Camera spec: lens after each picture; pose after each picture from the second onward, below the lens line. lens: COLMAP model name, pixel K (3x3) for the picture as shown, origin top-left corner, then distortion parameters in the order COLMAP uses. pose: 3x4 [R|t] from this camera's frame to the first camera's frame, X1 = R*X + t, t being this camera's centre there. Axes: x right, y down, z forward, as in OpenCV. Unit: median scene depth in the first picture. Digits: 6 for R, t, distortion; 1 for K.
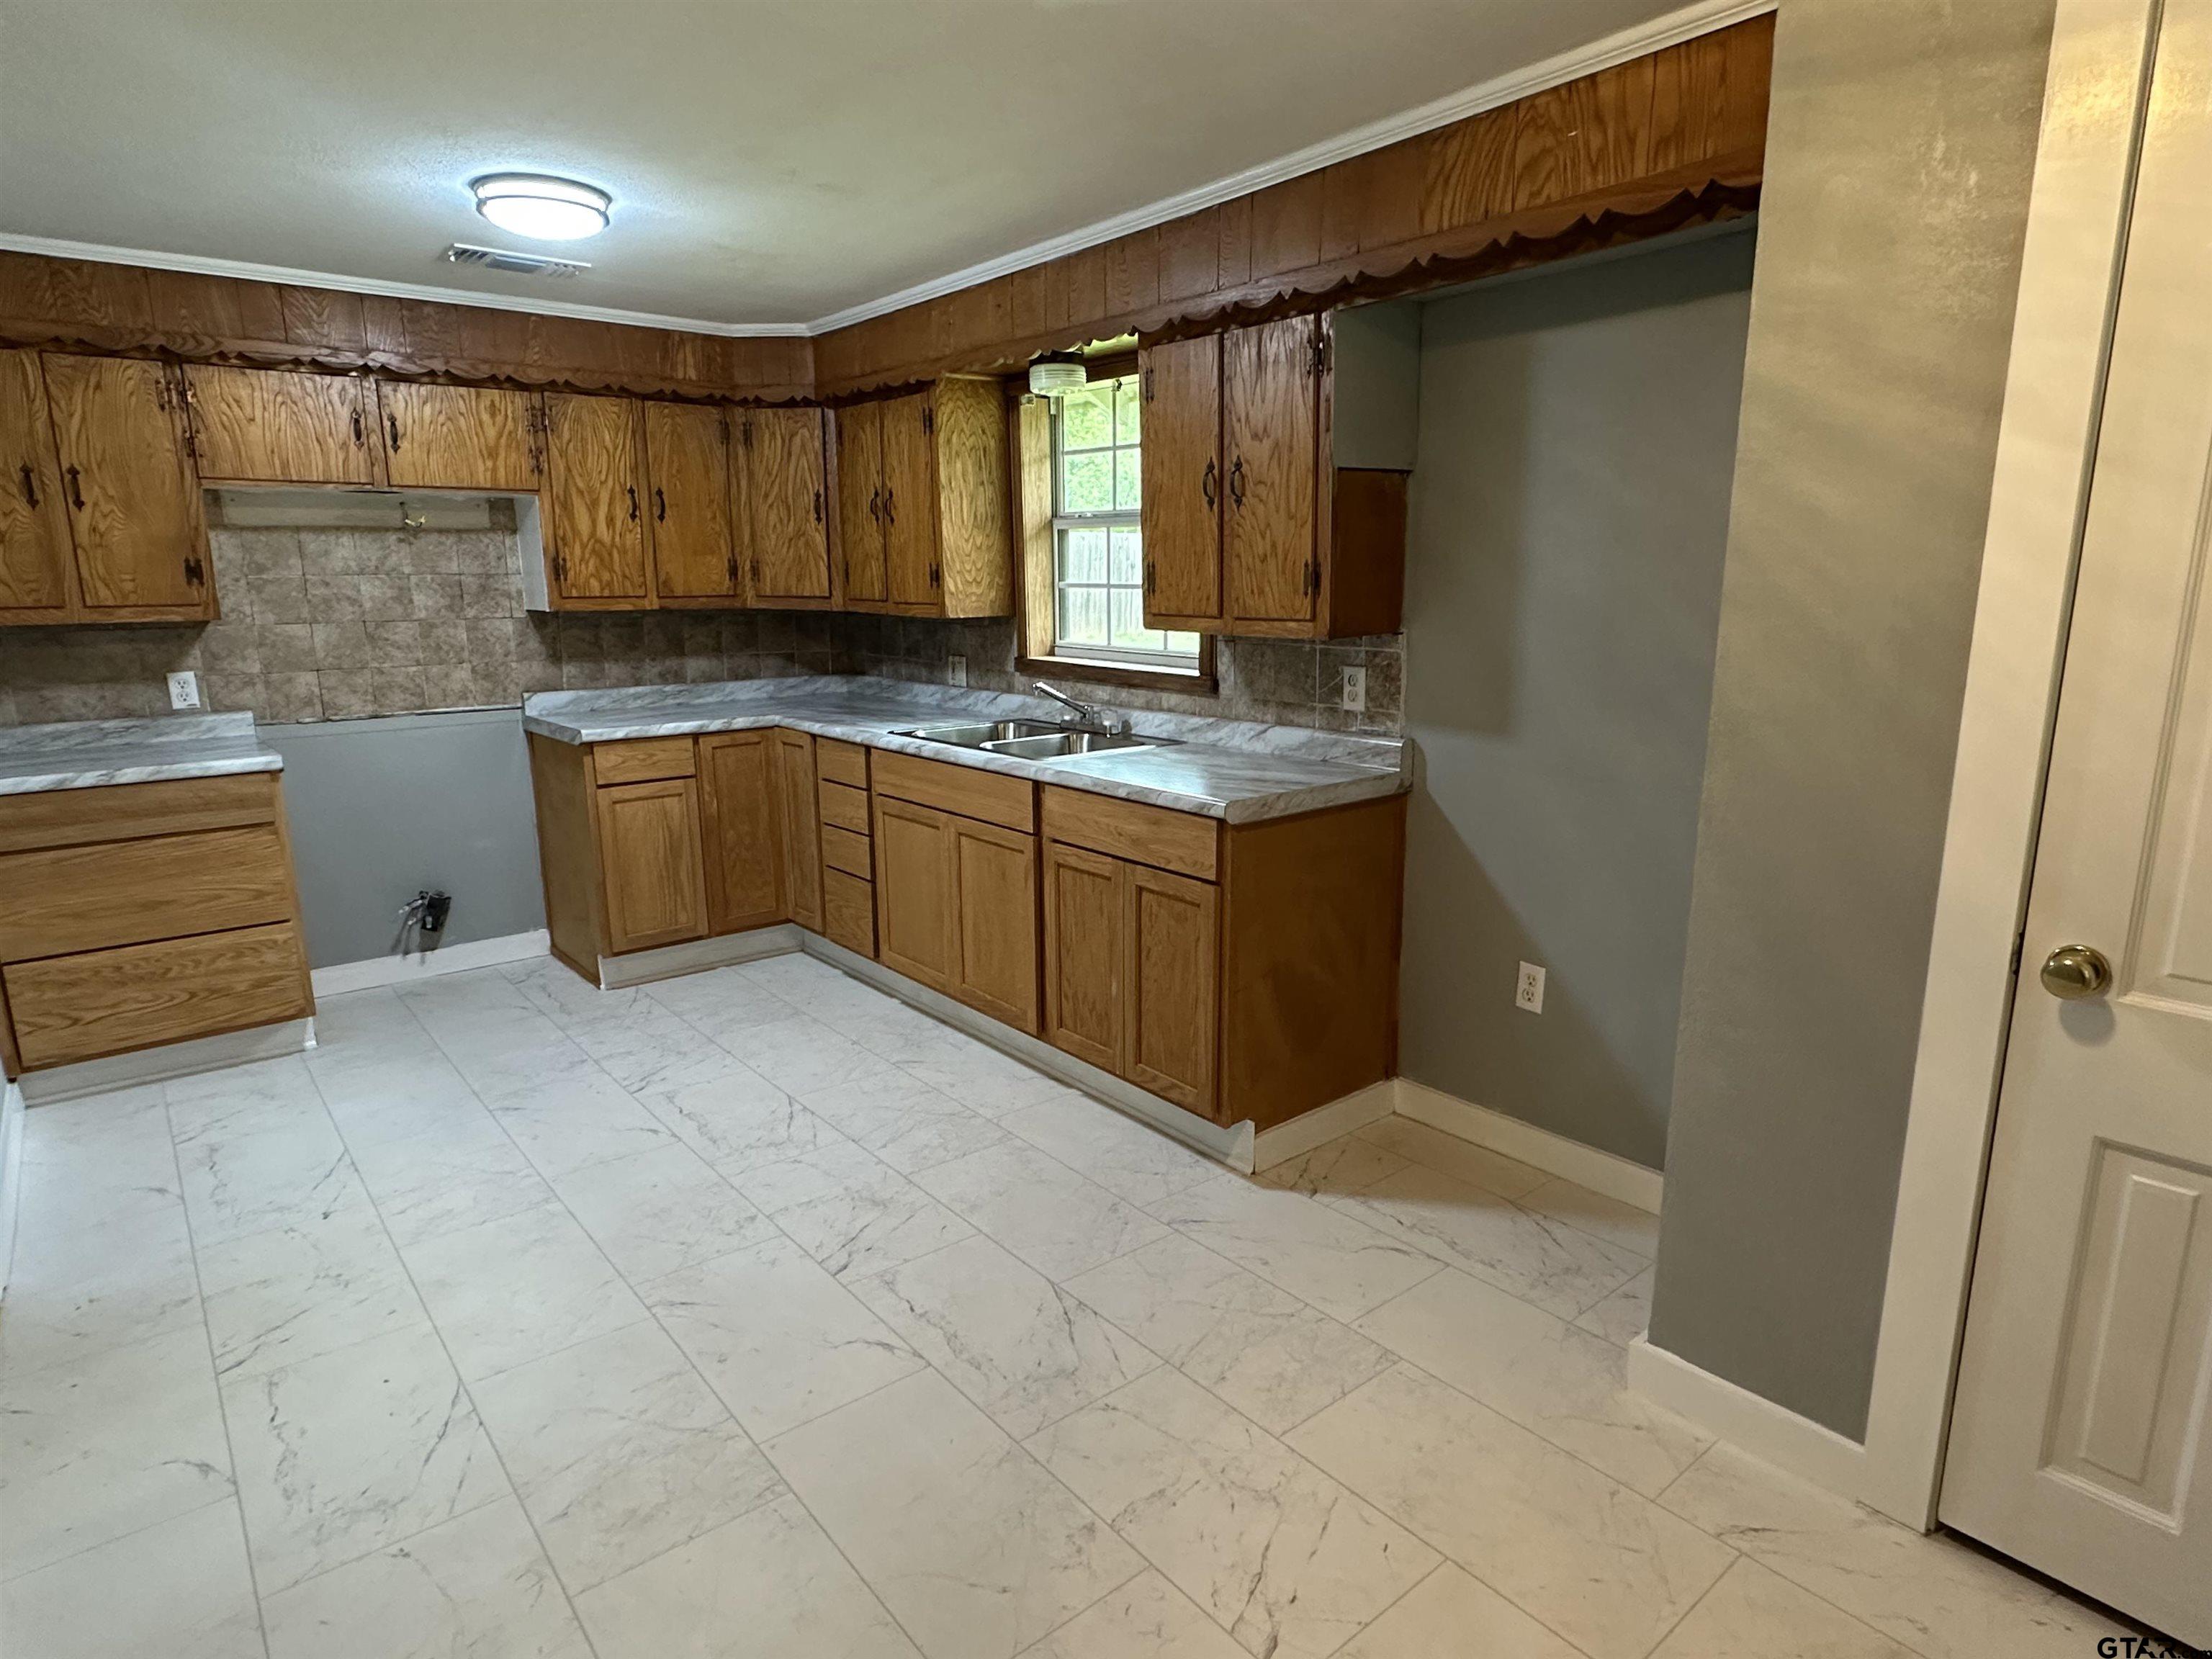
lens RADIAL K [[1230.2, 0, 1111.9], [0, 1230.2, 835.5], [0, 0, 1]] dist [-0.004340, -0.001526]
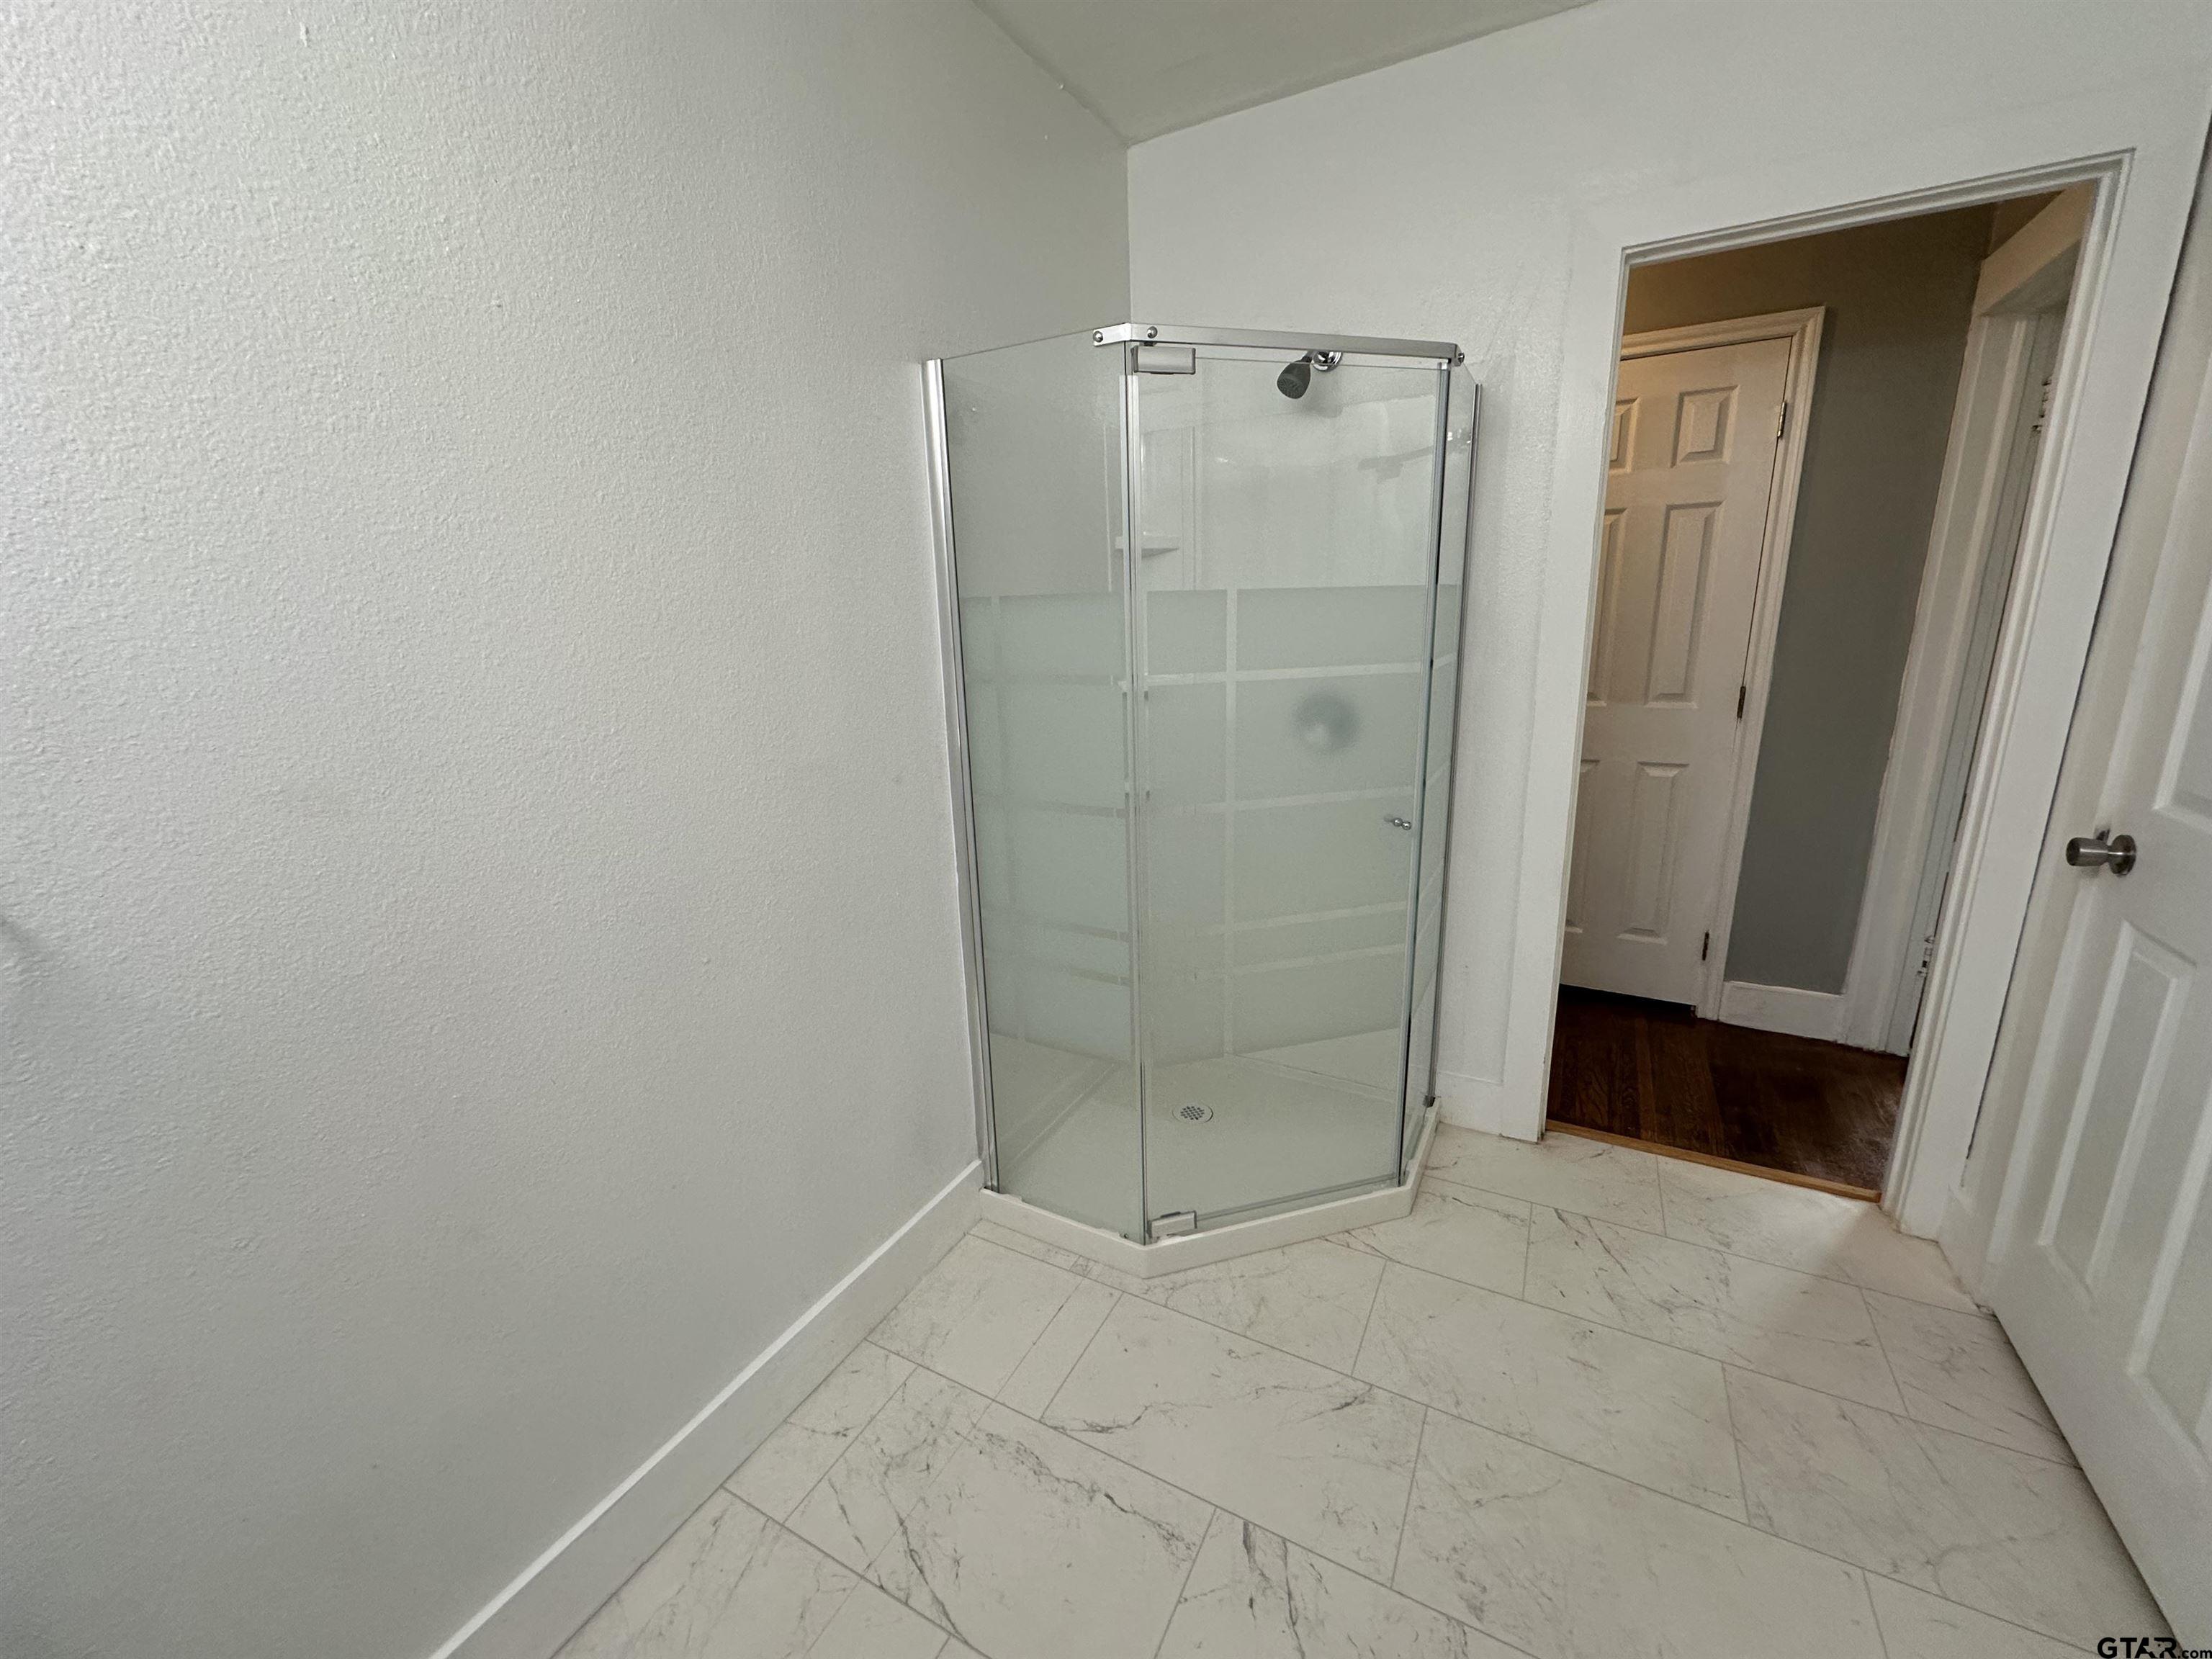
lens RADIAL K [[880.8, 0, 1112.9], [0, 880.8, 832.4], [0, 0, 1]] dist [-0.003570, -0.000566]
pose [[-0.925860, 0.112013, -0.360884, -0.196276], [-0.055360, 0.904538, 0.422784, -0.206045], [0.373790, 0.411417, -0.831274, 1.021947]]
